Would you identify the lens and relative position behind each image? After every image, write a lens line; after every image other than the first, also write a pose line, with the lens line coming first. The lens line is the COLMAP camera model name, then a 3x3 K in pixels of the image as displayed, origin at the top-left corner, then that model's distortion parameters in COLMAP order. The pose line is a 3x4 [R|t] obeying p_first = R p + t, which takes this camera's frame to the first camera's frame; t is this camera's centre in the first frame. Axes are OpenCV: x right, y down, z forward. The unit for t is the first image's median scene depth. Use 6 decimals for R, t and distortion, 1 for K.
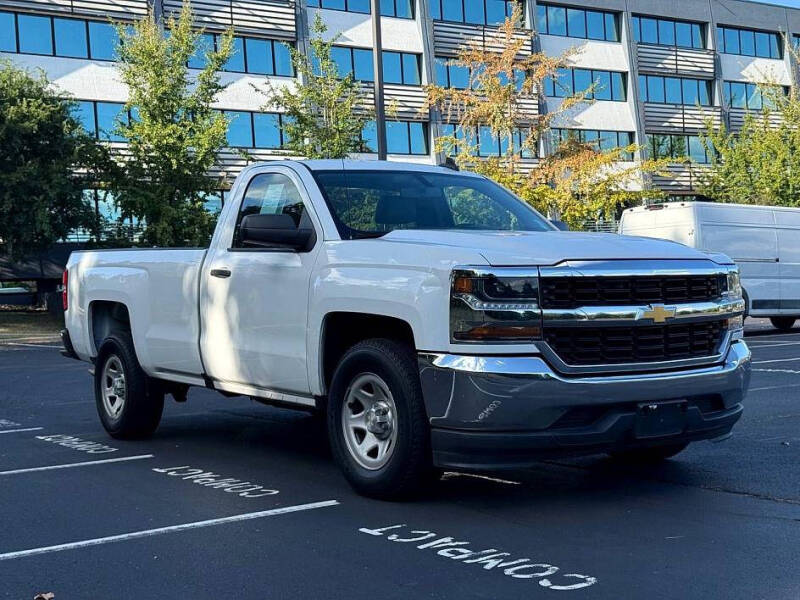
lens RADIAL K [[1110.8, 0, 400.0], [0, 1110.8, 300.0], [0, 0, 1]] dist [0.181708, -0.352332]
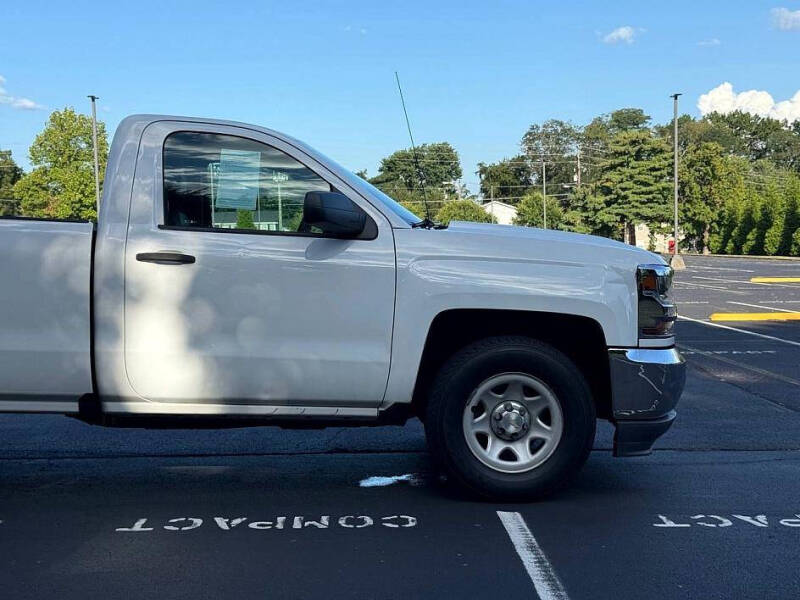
lens RADIAL K [[1110.8, 0, 400.0], [0, 1110.8, 300.0], [0, 0, 1]] dist [0.181708, -0.352332]
pose [[0.521623, -0.042257, 0.852129, -0.908361], [-0.011400, 0.998338, 0.056486, -0.051102], [-0.853100, -0.039179, 0.520275, 0.595147]]
